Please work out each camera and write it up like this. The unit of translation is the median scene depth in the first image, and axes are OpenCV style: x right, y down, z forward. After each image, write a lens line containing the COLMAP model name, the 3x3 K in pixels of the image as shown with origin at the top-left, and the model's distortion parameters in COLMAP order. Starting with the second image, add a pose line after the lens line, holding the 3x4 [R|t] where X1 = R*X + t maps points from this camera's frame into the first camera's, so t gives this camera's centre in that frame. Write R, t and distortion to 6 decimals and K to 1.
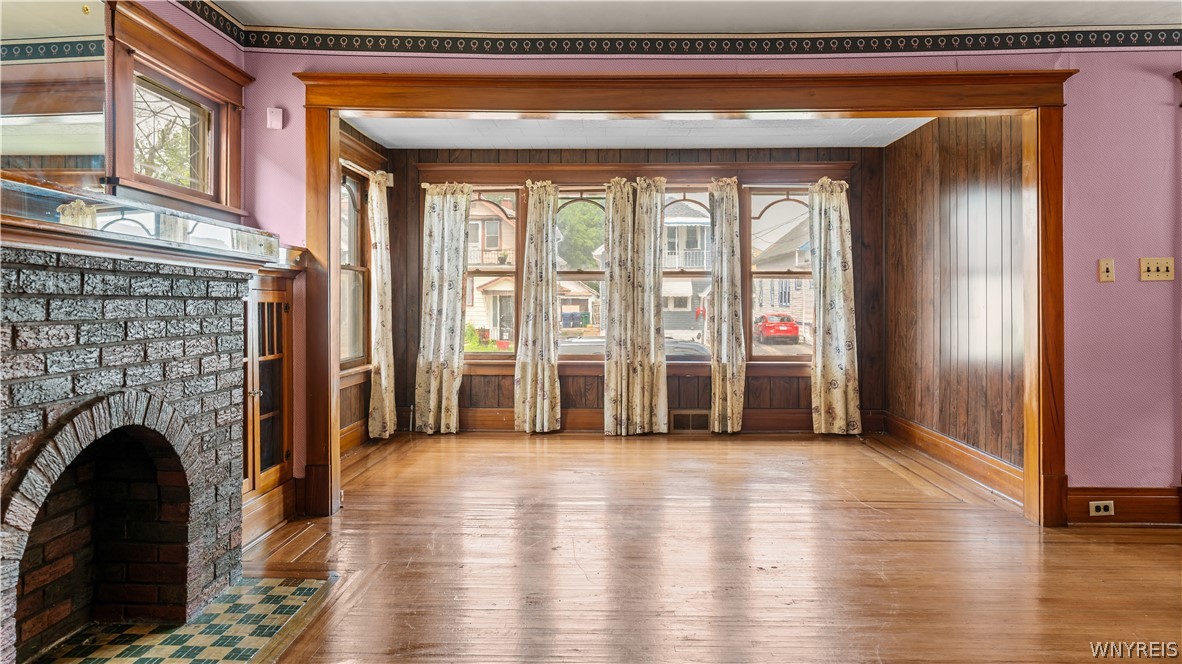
lens RADIAL K [[755.2, 0, 594.0], [0, 755.2, 308.1], [0, 0, 1]] dist [0.005456, 0.004047]
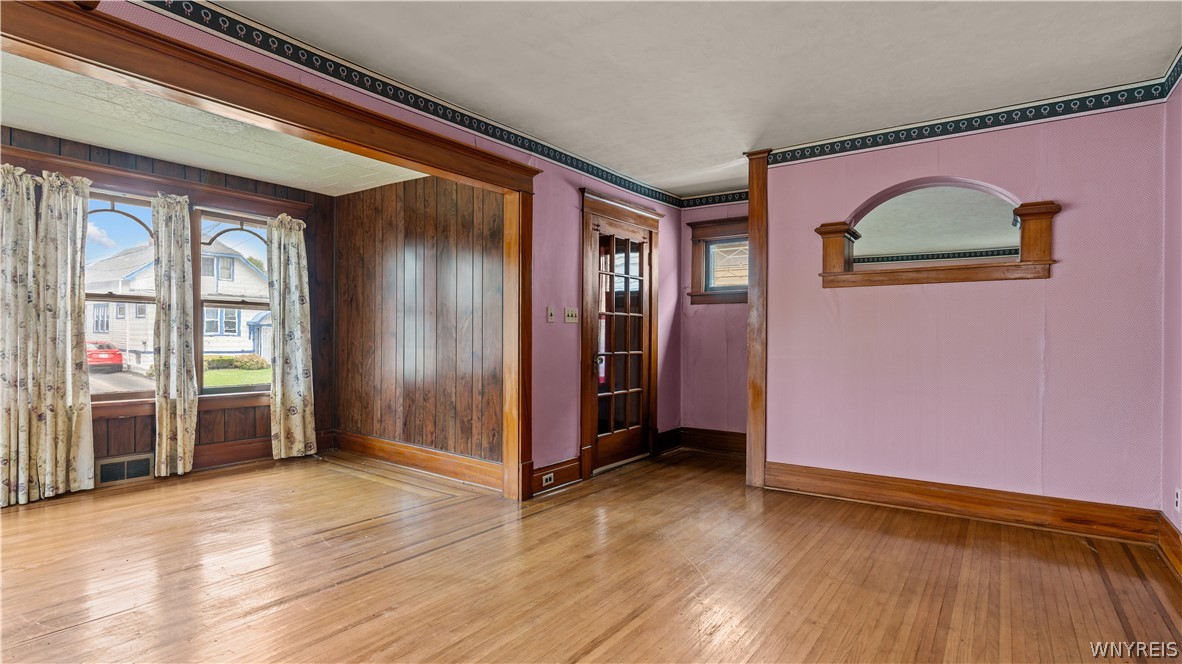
lens RADIAL K [[586.9, 0, 592.2], [0, 586.9, 344.7], [0, 0, 1]] dist [0.000892, 0.000366]
pose [[0.565544, -0.004107, 0.824708, -0.124457], [-0.006491, 0.999934, 0.009431, -0.002321], [-0.824693, -0.010687, 0.565480, 0.186208]]
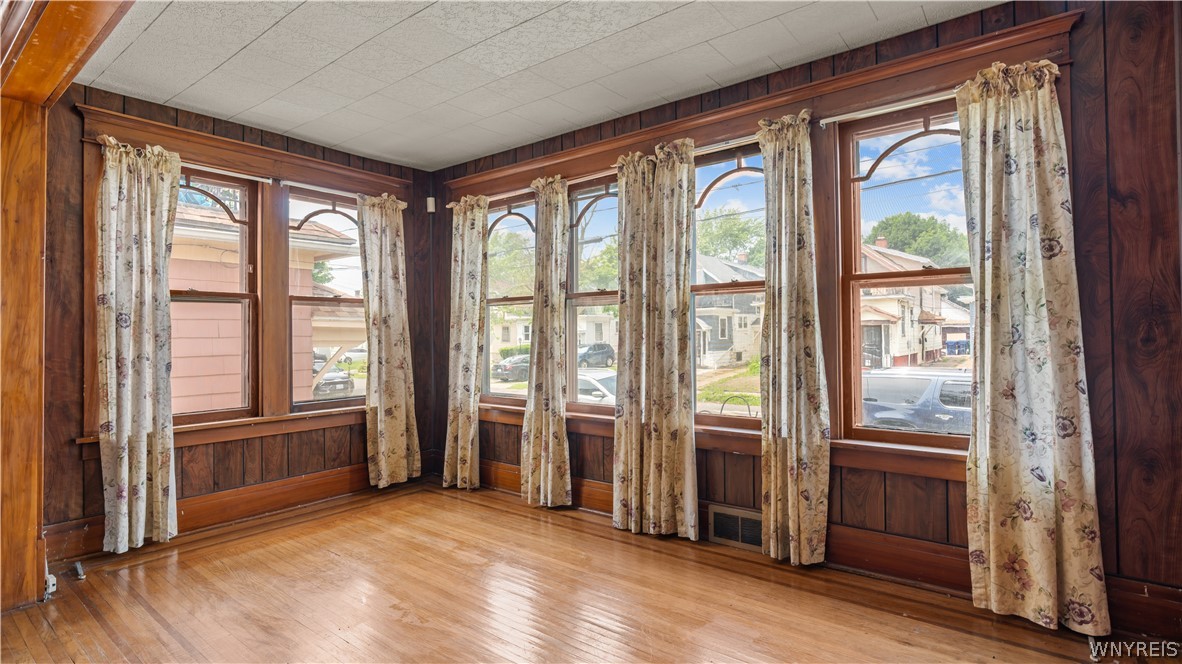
lens RADIAL K [[586.9, 0, 588.7], [0, 586.9, 331.9], [0, 0, 1]] dist [0.000892, 0.000366]
pose [[0.790885, -0.012426, -0.611839, 0.327269], [0.000116, 0.999797, -0.020154, 0.001281], [0.611965, 0.015868, 0.790725, 0.557568]]
